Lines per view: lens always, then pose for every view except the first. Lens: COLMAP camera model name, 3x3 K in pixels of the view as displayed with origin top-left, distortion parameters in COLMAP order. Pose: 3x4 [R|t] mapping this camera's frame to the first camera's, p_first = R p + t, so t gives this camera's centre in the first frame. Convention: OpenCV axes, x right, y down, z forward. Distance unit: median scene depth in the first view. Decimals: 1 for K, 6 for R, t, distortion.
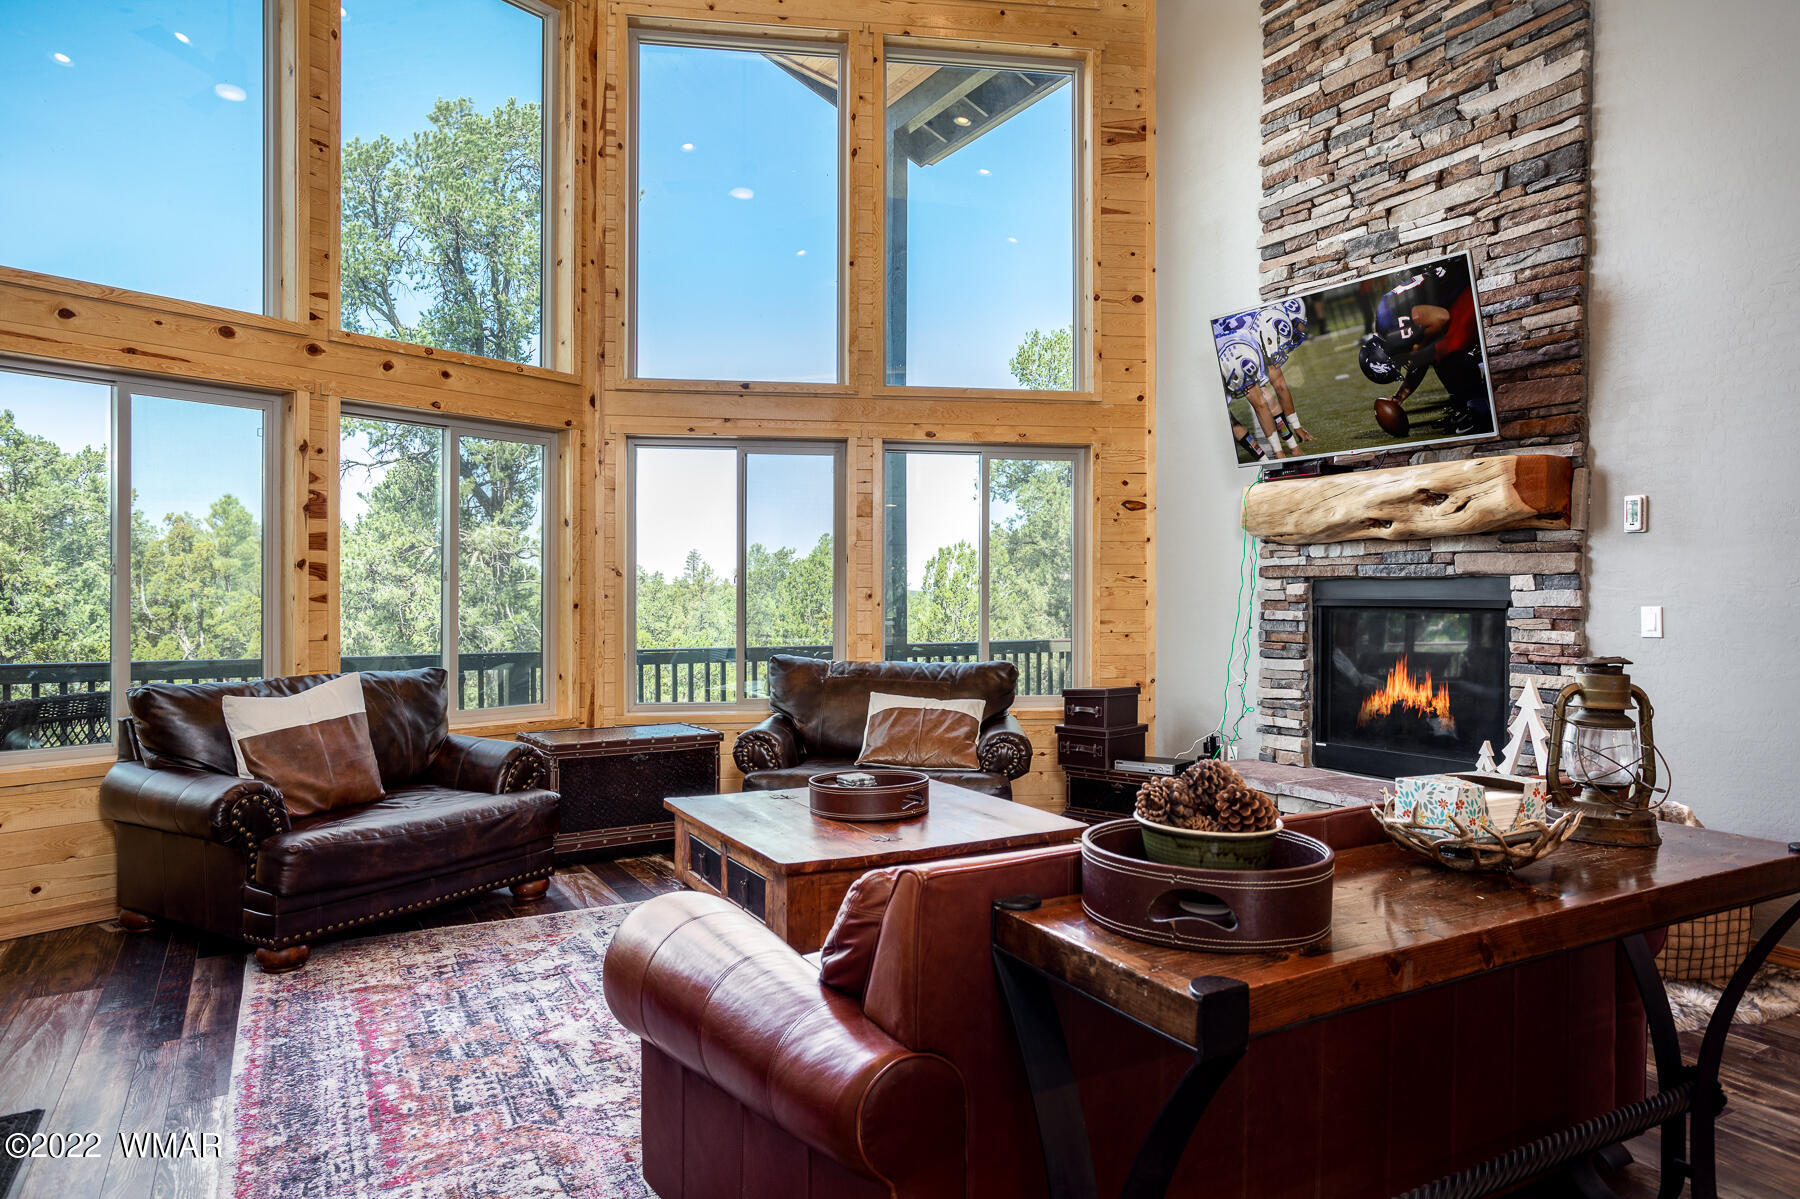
lens RADIAL K [[1106.9, 0, 900.0], [0, 1106.9, 599.5], [0, 0, 1]] dist [-0.028975, 0.001262]
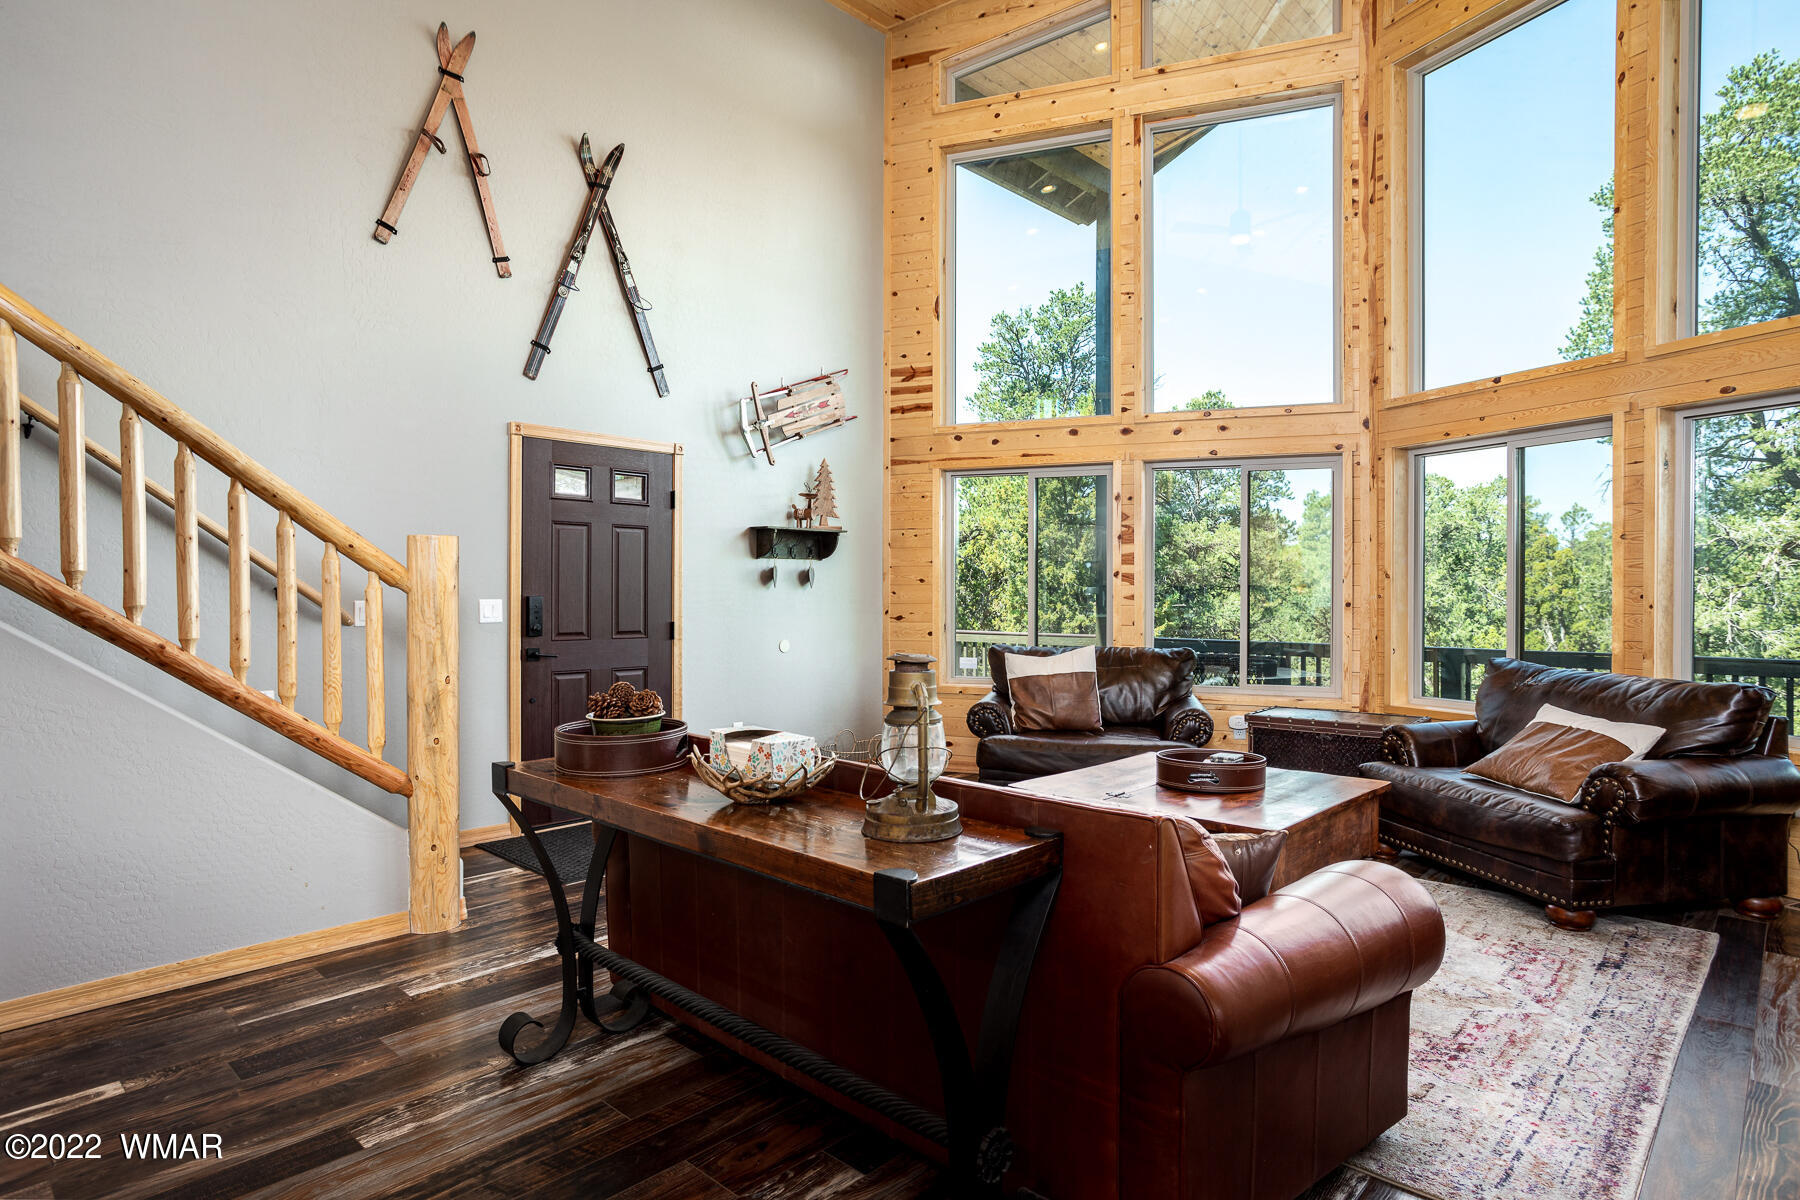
lens RADIAL K [[979.2, 0, 900.0], [0, 979.2, 600.0], [0, 0, 1]] dist [-0.038555, 0.001491]
pose [[0.282563, 0.005590, -0.959233, 0.560569], [-0.005612, 0.999976, 0.004174, -0.000597], [0.959232, 0.004204, 0.282587, 0.275350]]
